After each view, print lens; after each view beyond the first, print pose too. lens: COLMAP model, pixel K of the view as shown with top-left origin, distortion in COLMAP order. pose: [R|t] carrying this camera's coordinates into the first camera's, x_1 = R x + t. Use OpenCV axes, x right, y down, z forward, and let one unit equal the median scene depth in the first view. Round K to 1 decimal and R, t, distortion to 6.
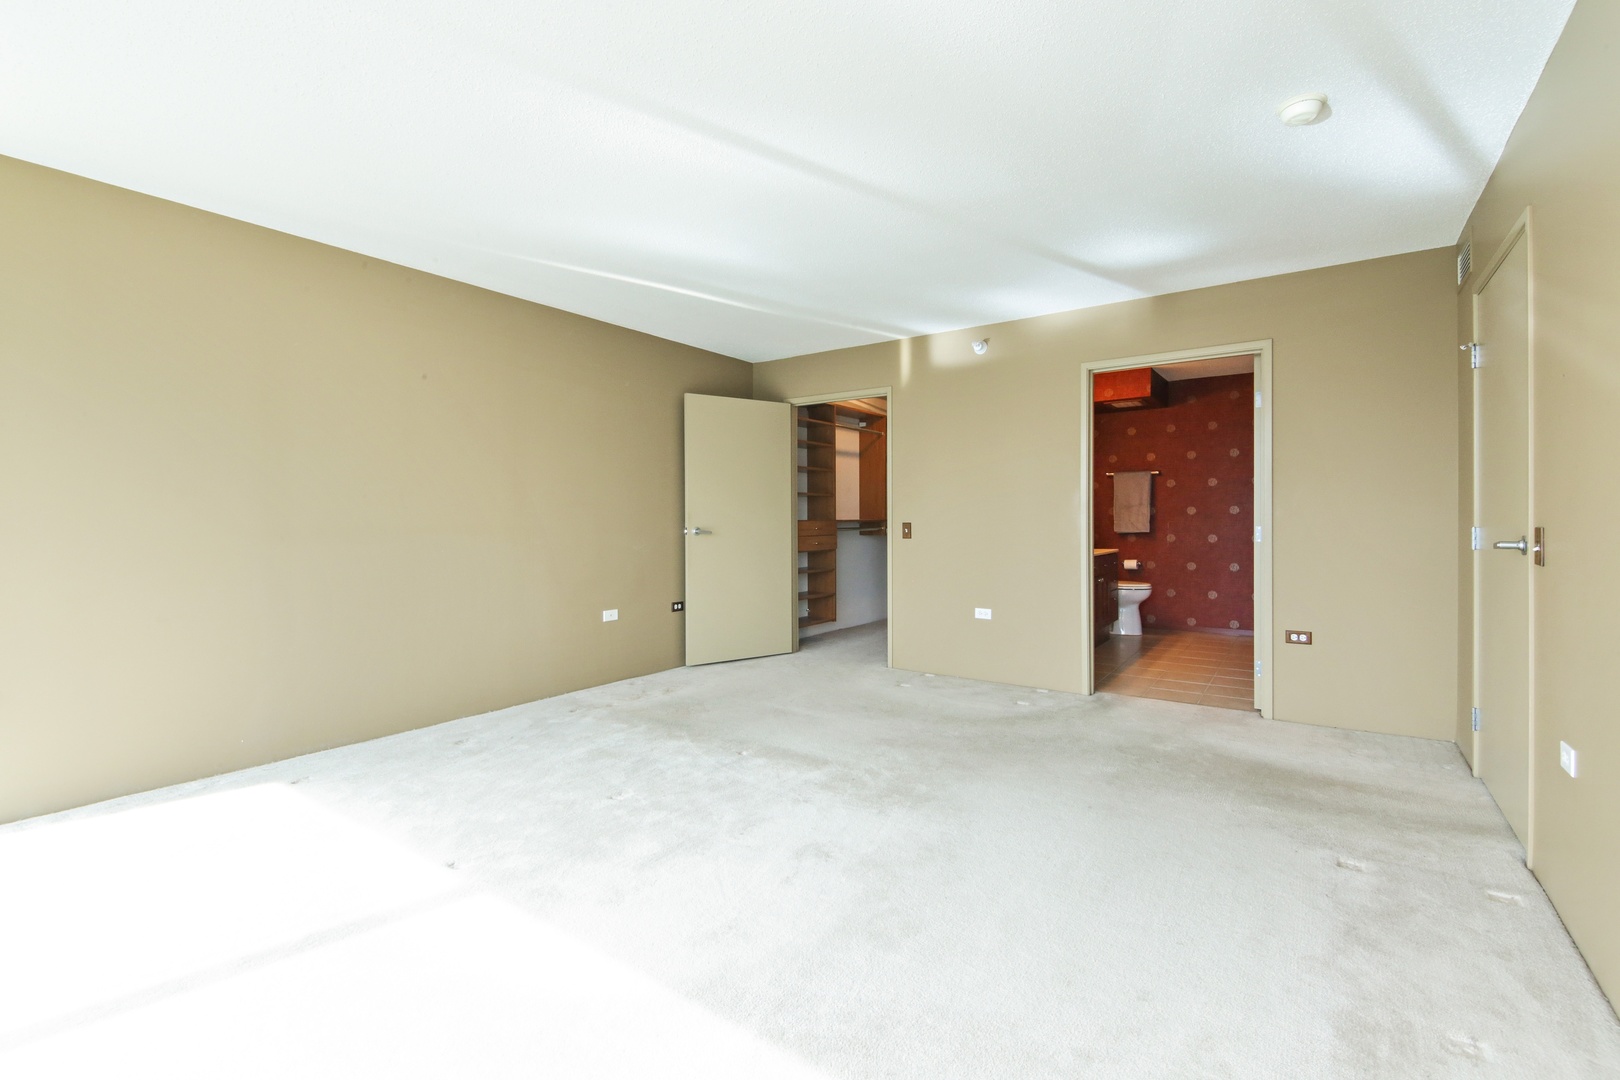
lens RADIAL K [[726.3, 0, 808.3], [0, 726.3, 518.6], [0, 0, 1]] dist [0.002551, -0.000018]
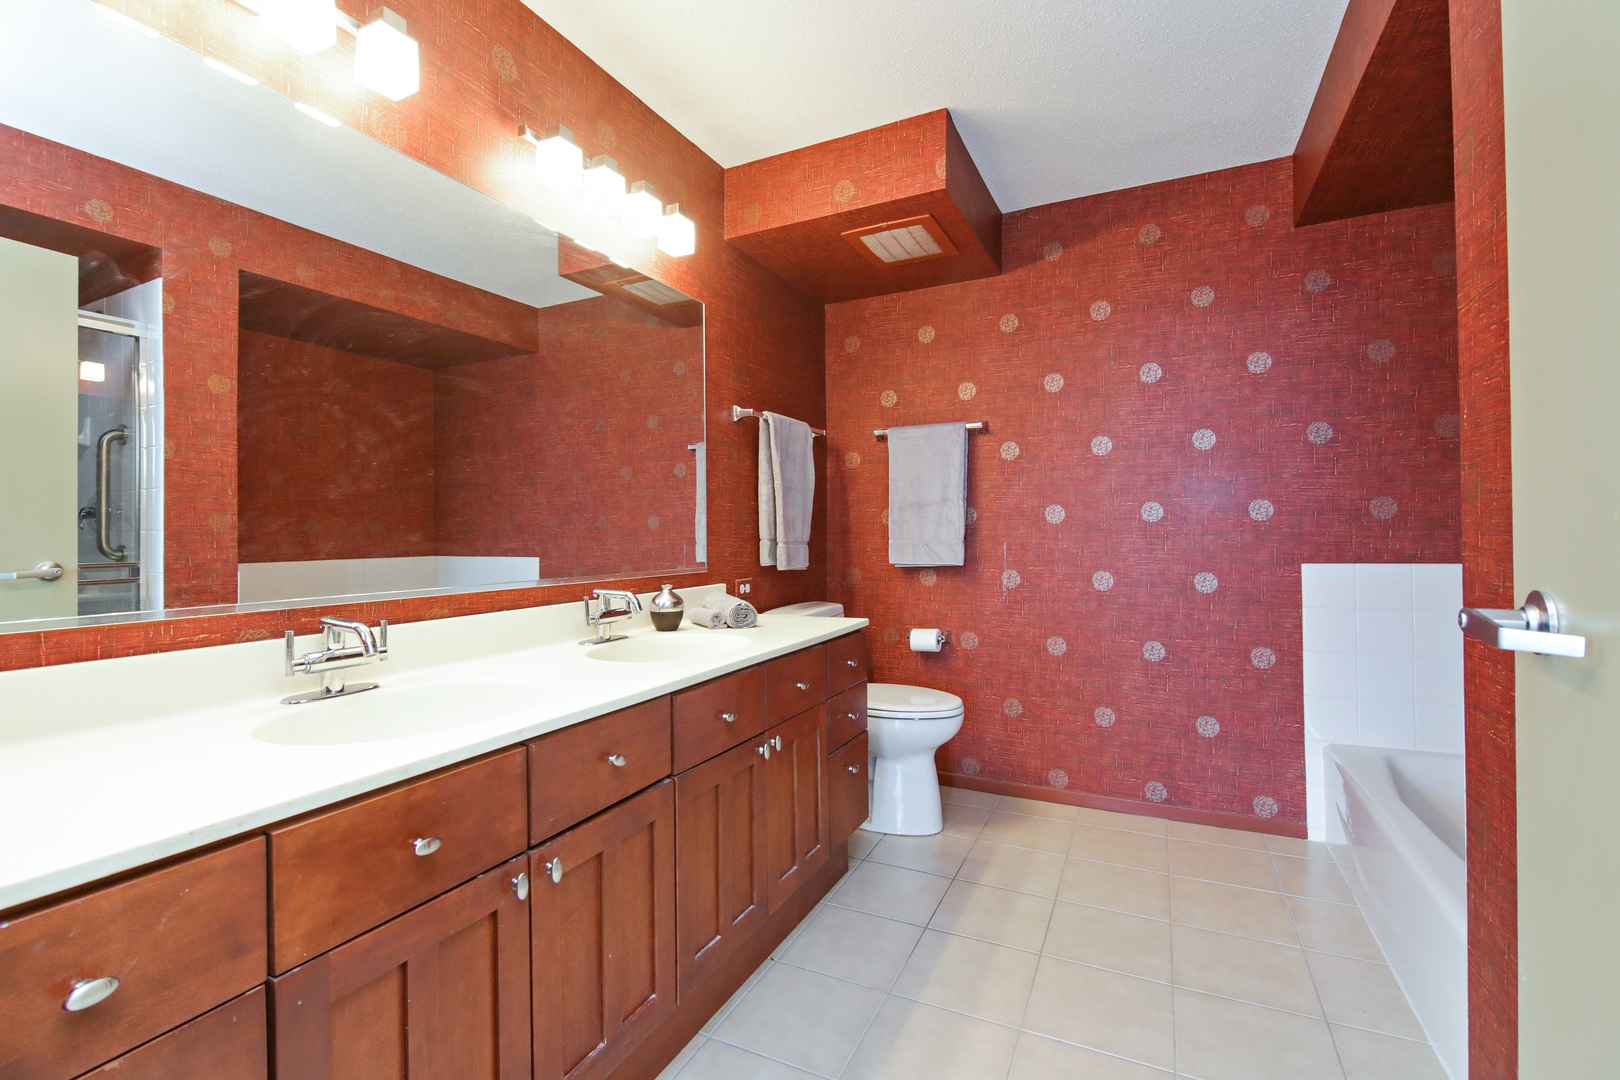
lens RADIAL K [[726.3, 0, 808.3], [0, 726.3, 518.6], [0, 0, 1]] dist [0.002551, -0.000018]
pose [[0.986726, -0.002016, 0.162381, 0.311498], [0.004617, 0.999867, -0.015647, -0.002282], [-0.162328, 0.016189, 0.986604, 0.596320]]
